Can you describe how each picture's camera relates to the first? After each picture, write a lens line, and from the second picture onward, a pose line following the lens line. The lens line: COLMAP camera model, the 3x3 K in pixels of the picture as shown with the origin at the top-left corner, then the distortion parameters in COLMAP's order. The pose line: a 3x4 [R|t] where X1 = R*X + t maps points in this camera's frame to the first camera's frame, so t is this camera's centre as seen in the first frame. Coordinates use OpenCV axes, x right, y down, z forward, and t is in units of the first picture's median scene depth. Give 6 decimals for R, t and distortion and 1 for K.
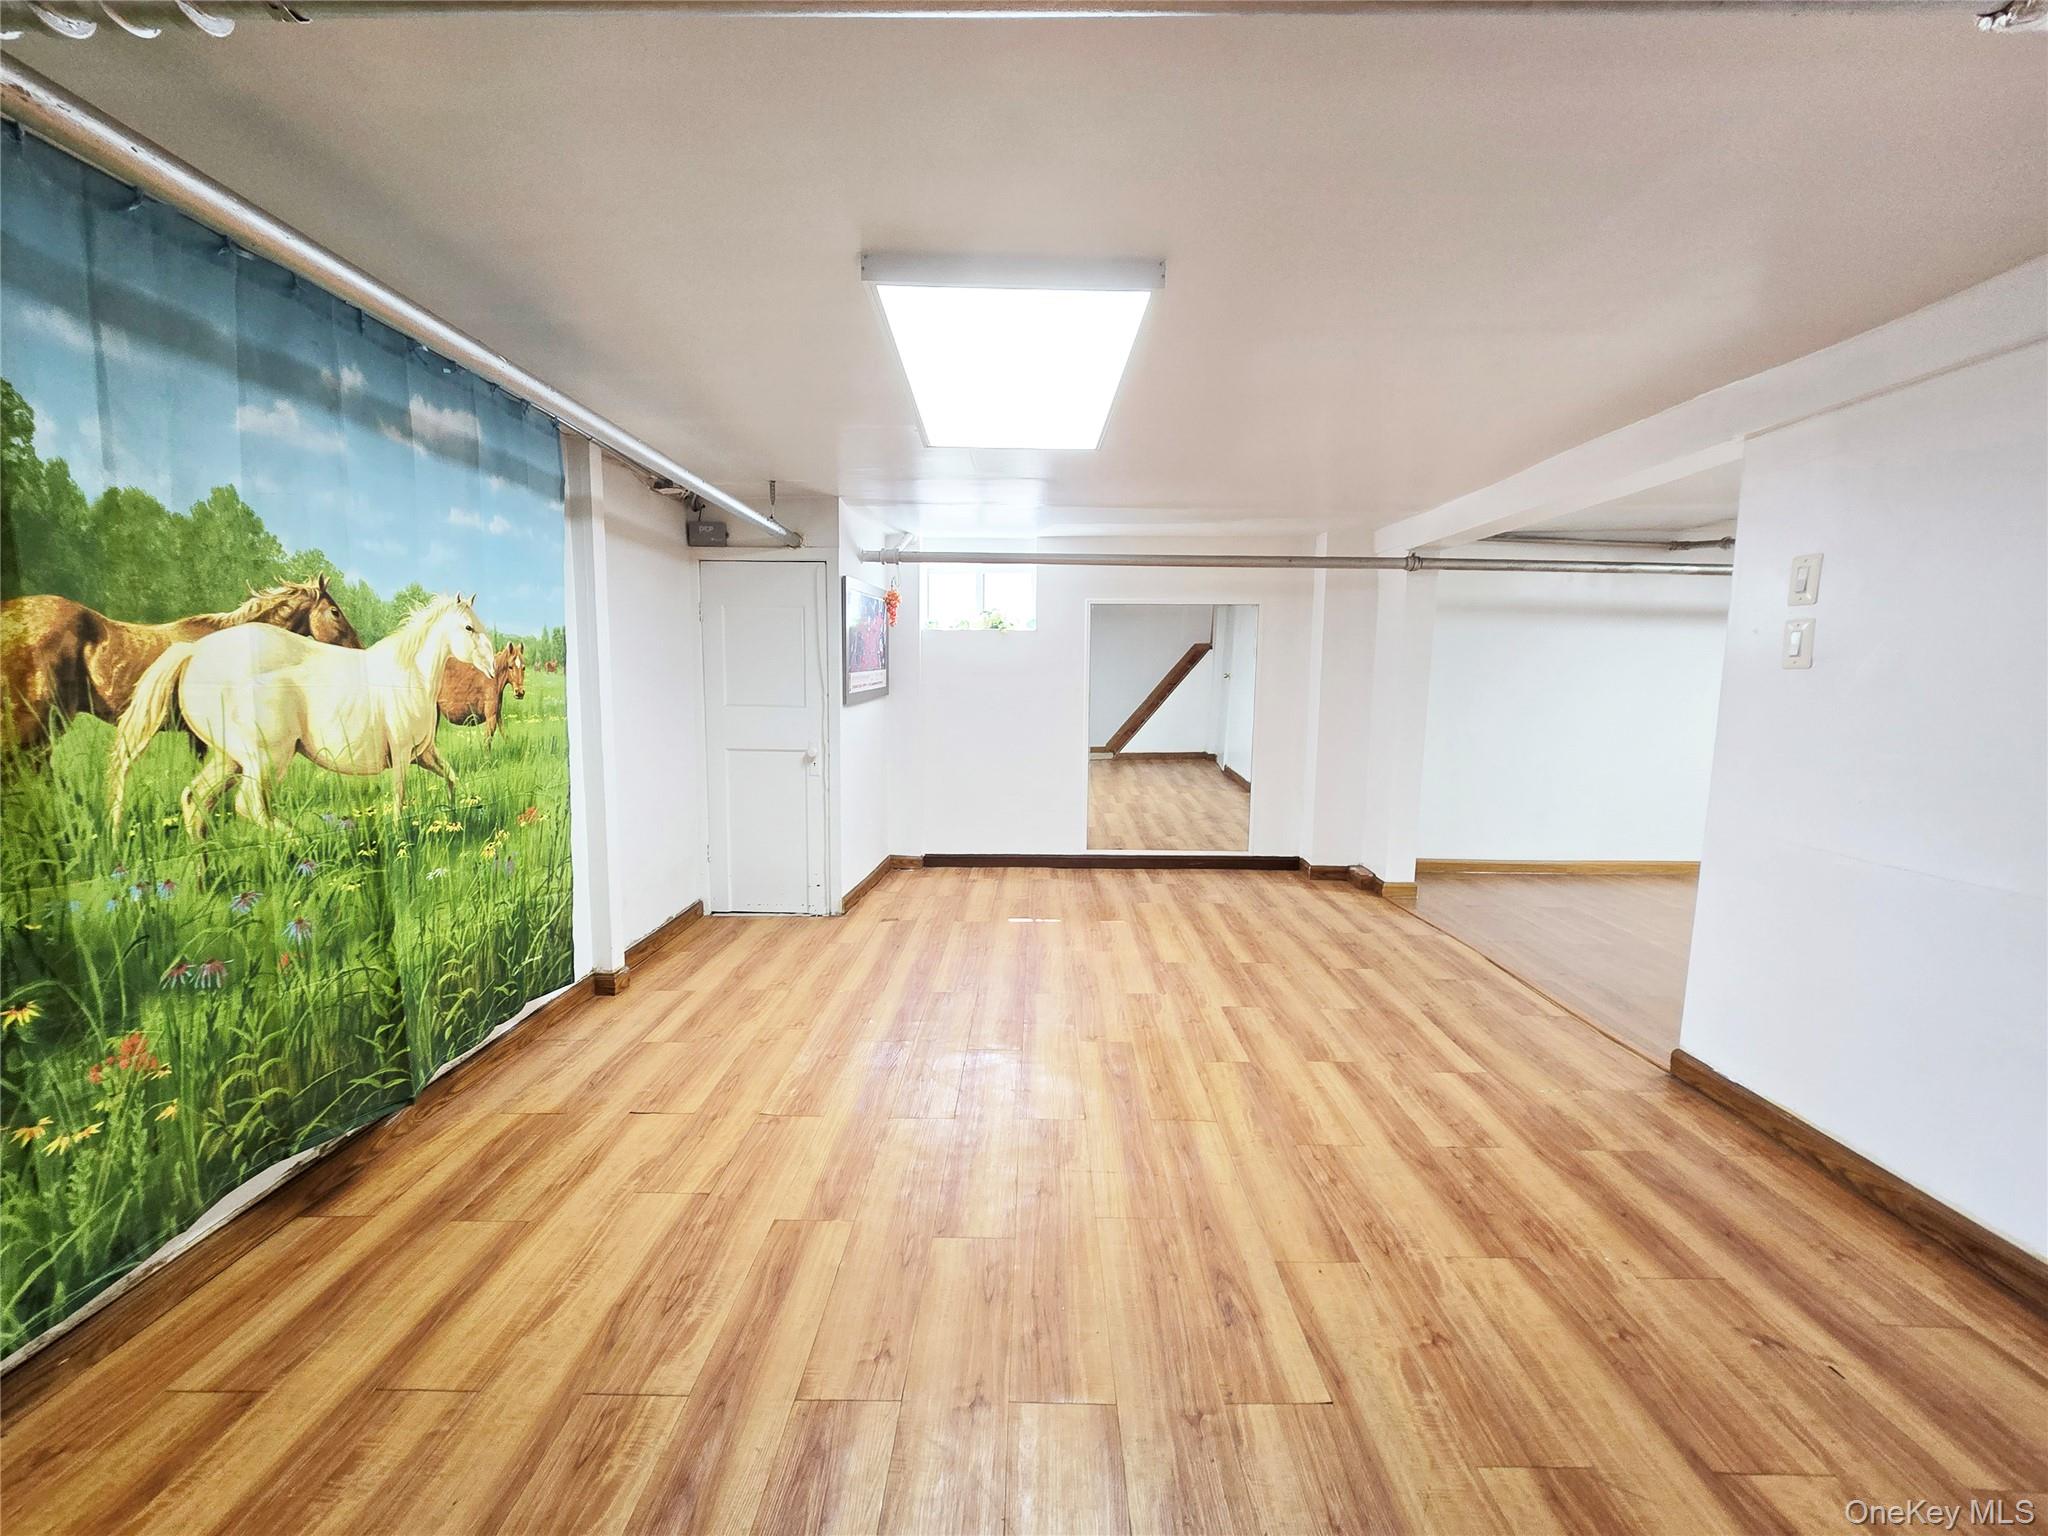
lens RADIAL K [[844.0, 0, 1020.2], [0, 844.0, 775.3], [0, 0, 1]] dist [-0.007972, 0.002625]
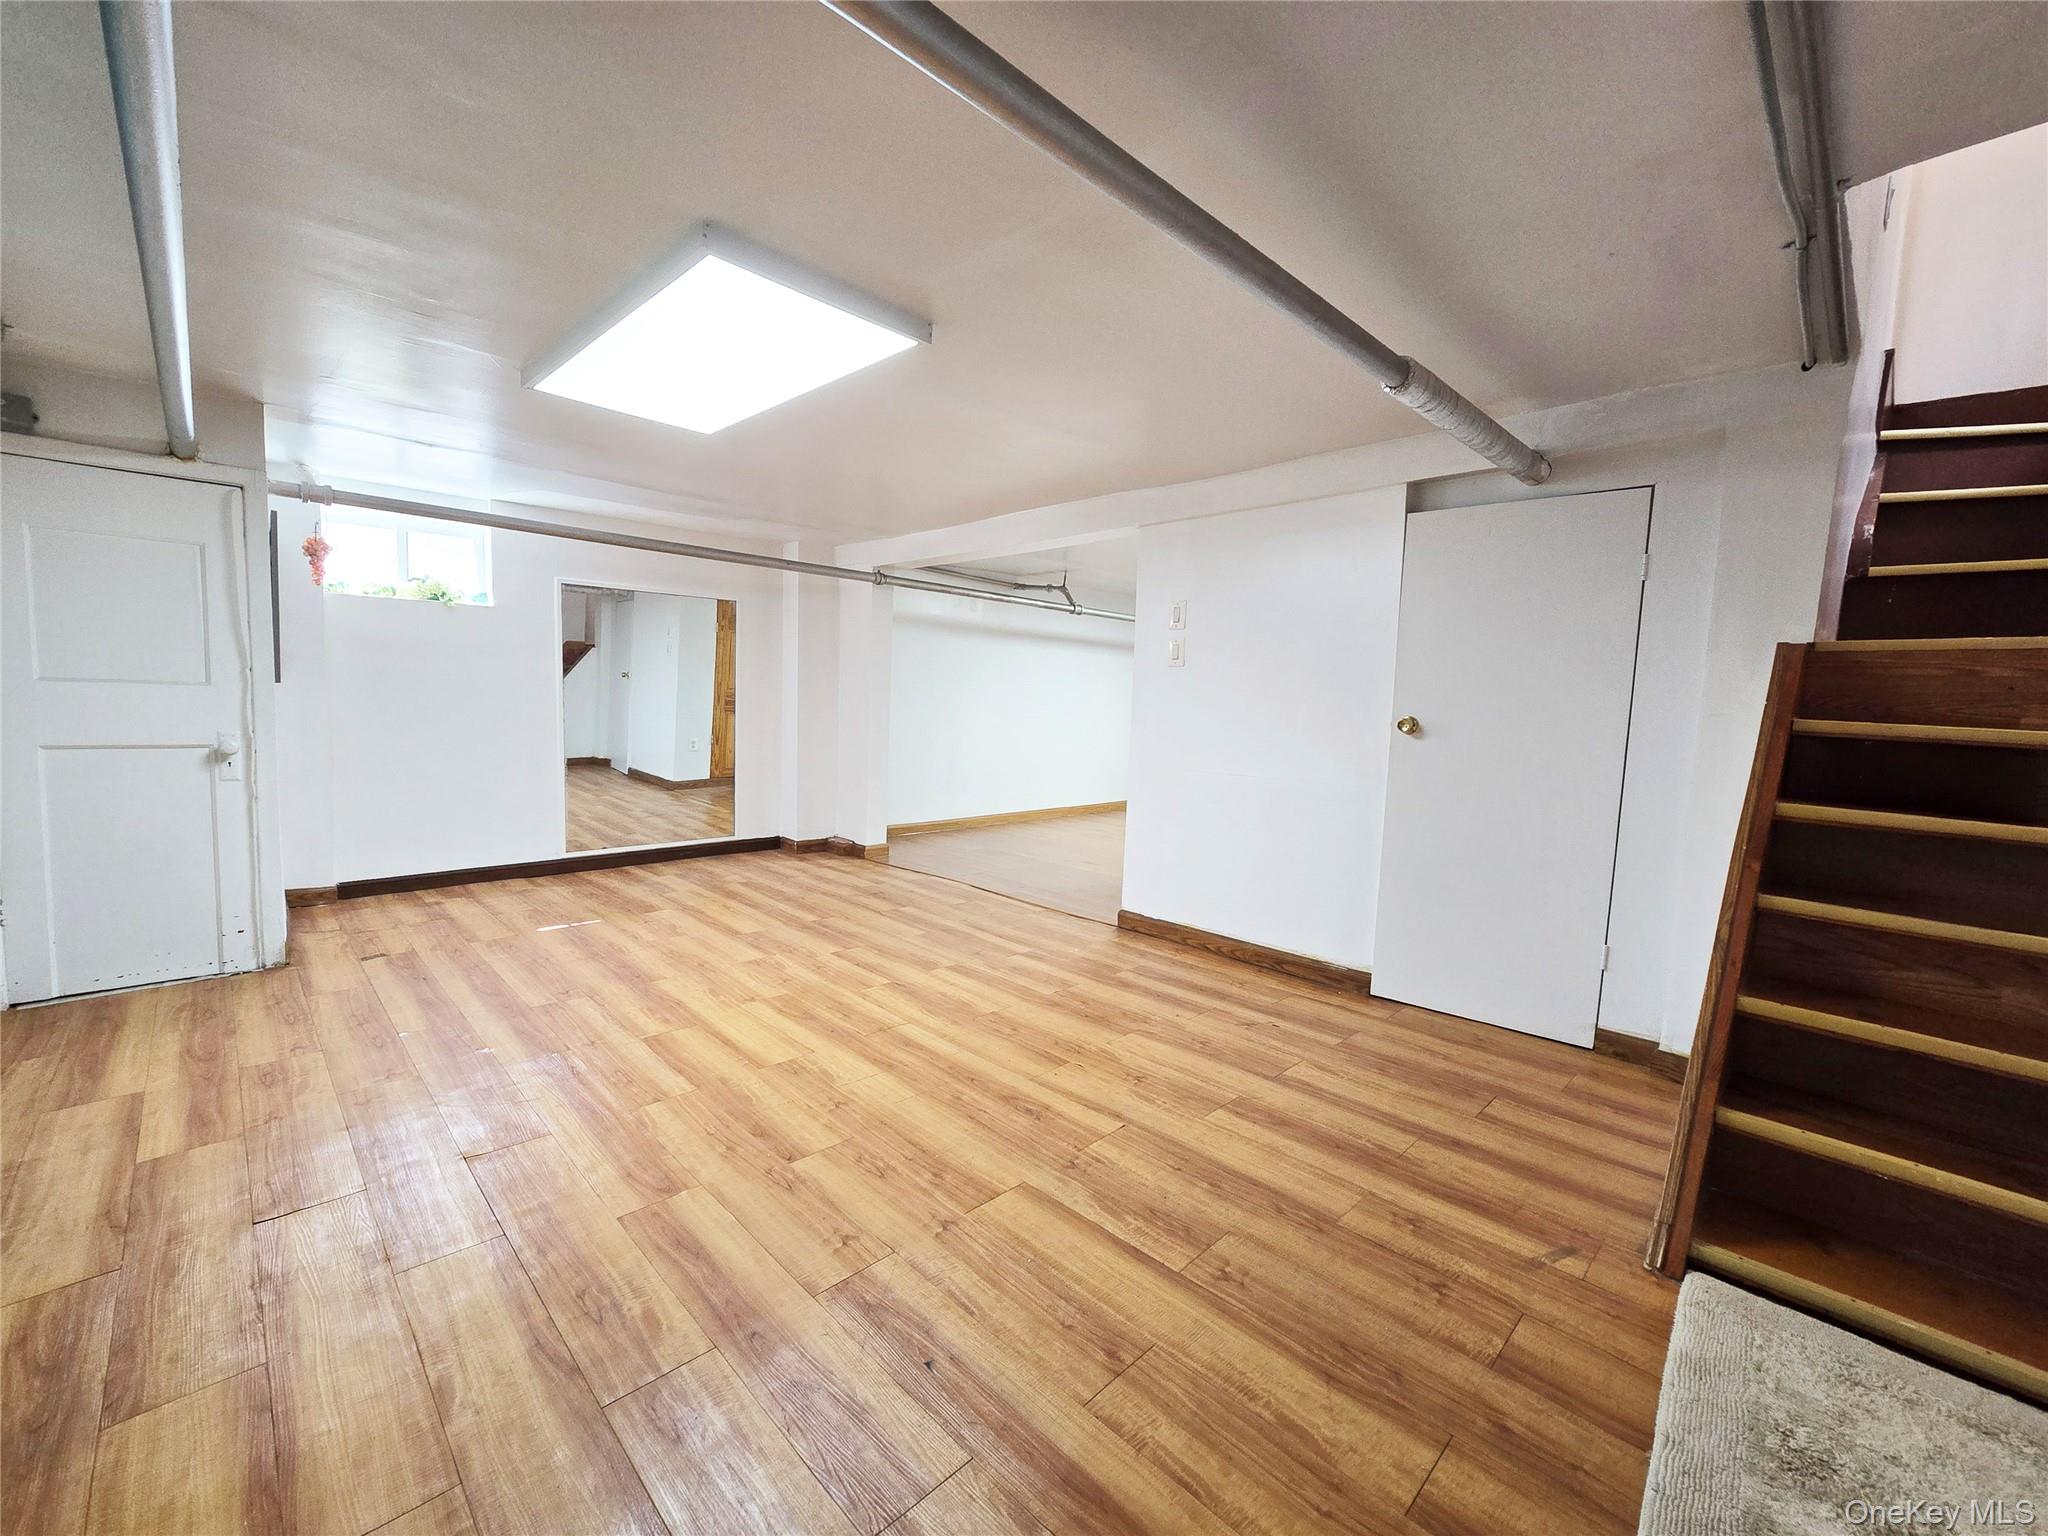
lens RADIAL K [[844.0, 0, 1020.2], [0, 844.0, 775.3], [0, 0, 1]] dist [-0.007972, 0.002625]
pose [[0.705284, -0.052472, 0.706980, -0.426421], [0.059087, 0.998138, 0.015136, 0.039584], [-0.706458, 0.031098, 0.707072, 0.014842]]
